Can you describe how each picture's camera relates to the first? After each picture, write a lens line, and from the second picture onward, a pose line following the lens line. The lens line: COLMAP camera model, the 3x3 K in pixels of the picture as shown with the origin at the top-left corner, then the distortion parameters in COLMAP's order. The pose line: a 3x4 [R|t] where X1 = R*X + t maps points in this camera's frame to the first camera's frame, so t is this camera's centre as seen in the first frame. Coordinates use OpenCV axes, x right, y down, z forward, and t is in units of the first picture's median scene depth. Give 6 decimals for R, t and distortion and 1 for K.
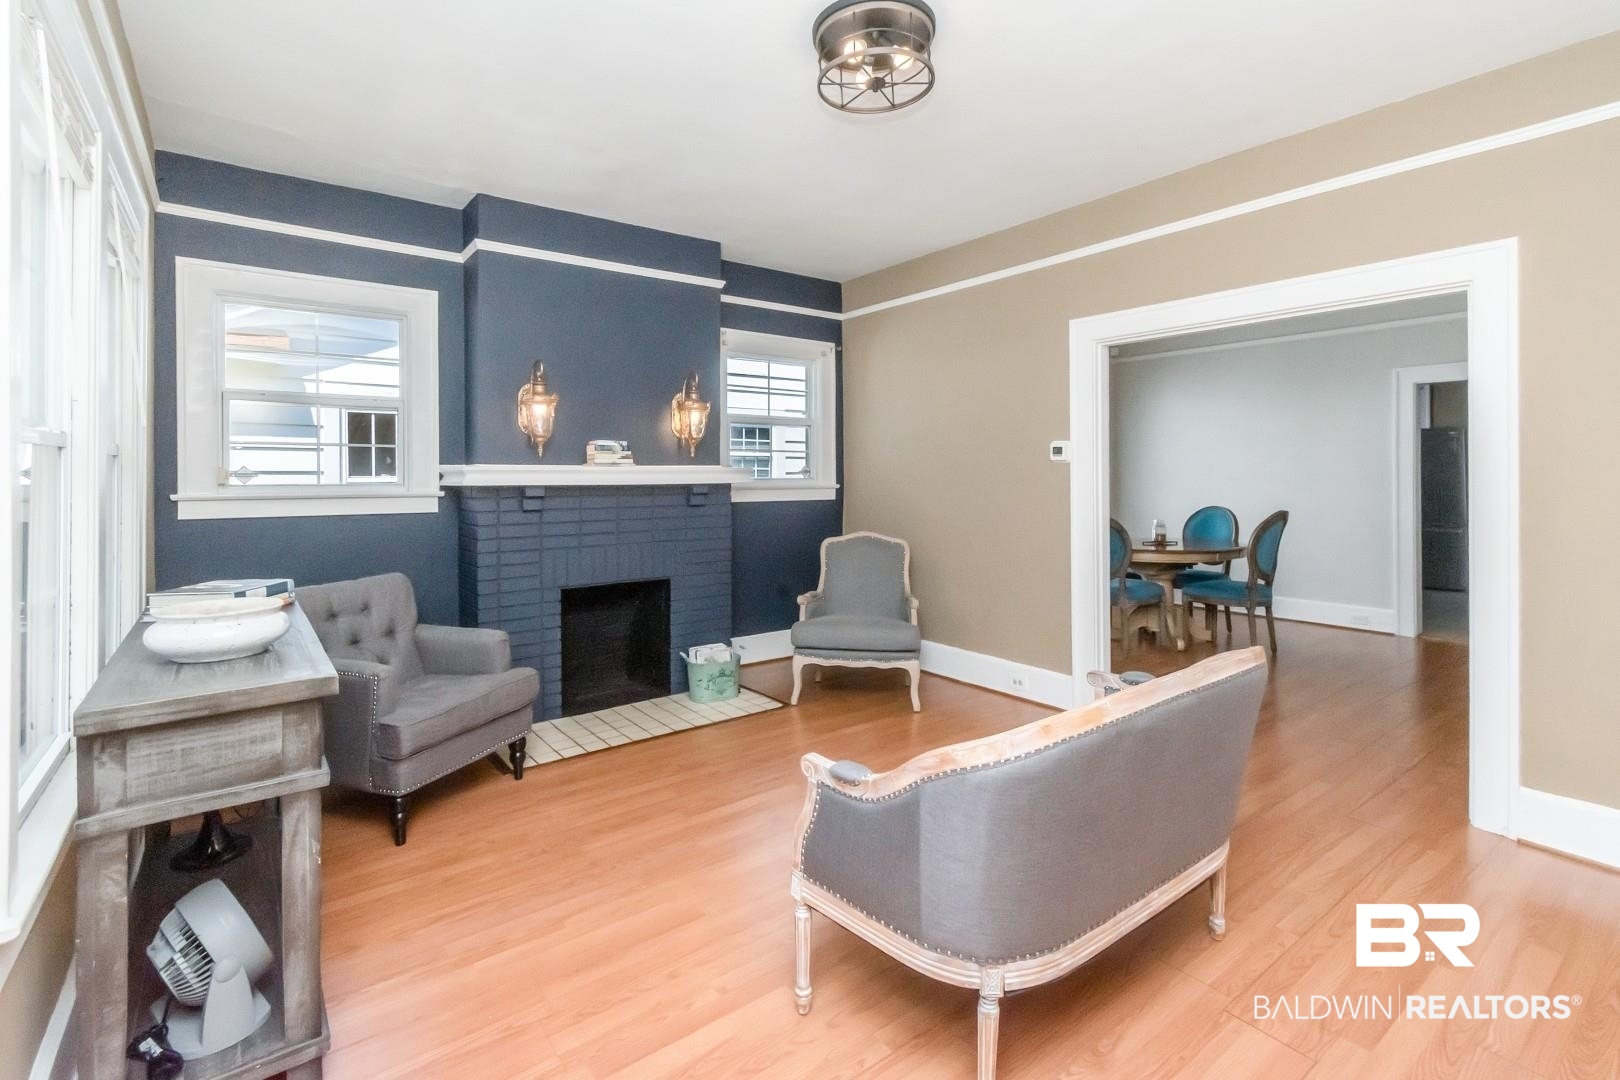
lens RADIAL K [[690.8, 0, 810.0], [0, 690.8, 540.0], [0, 0, 1]] dist [0.002264, 0.000178]
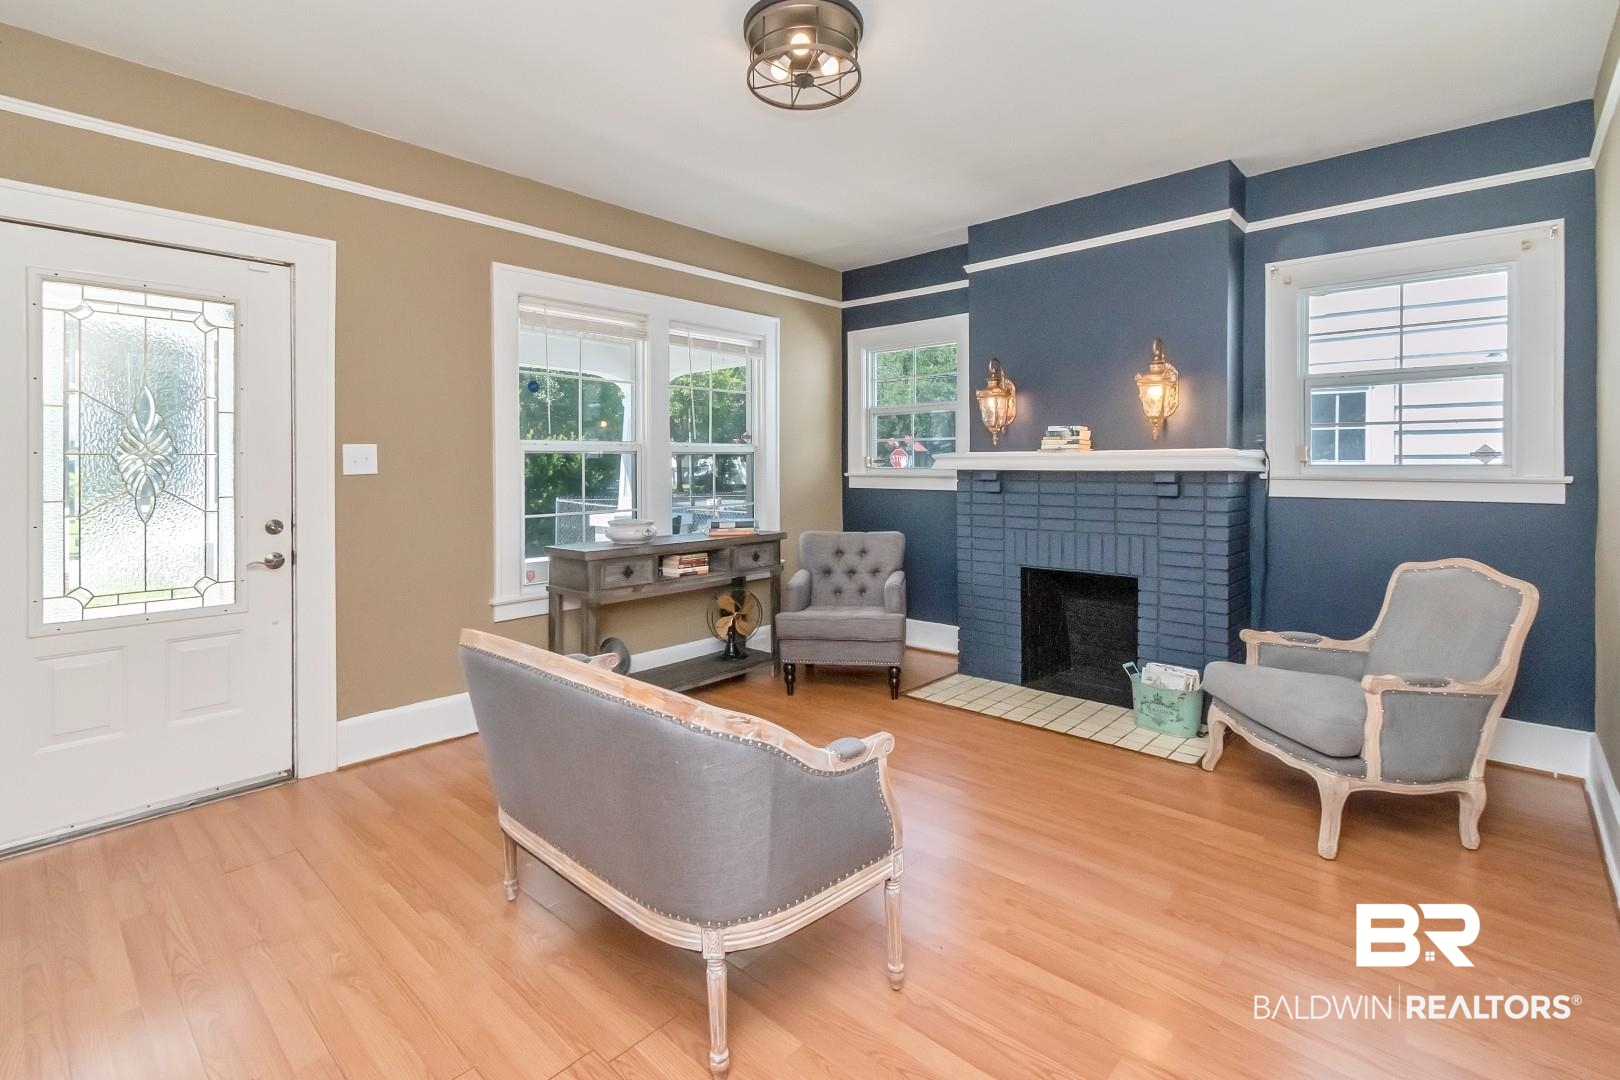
lens RADIAL K [[740.4, 0, 810.0], [0, 740.4, 540.0], [0, 0, 1]] dist [-0.002681, -0.000248]
pose [[0.211694, 0.106195, -0.971549, 0.639272], [-0.084411, 0.992351, 0.090076, -0.043627], [0.973684, 0.062940, 0.219039, 0.397010]]
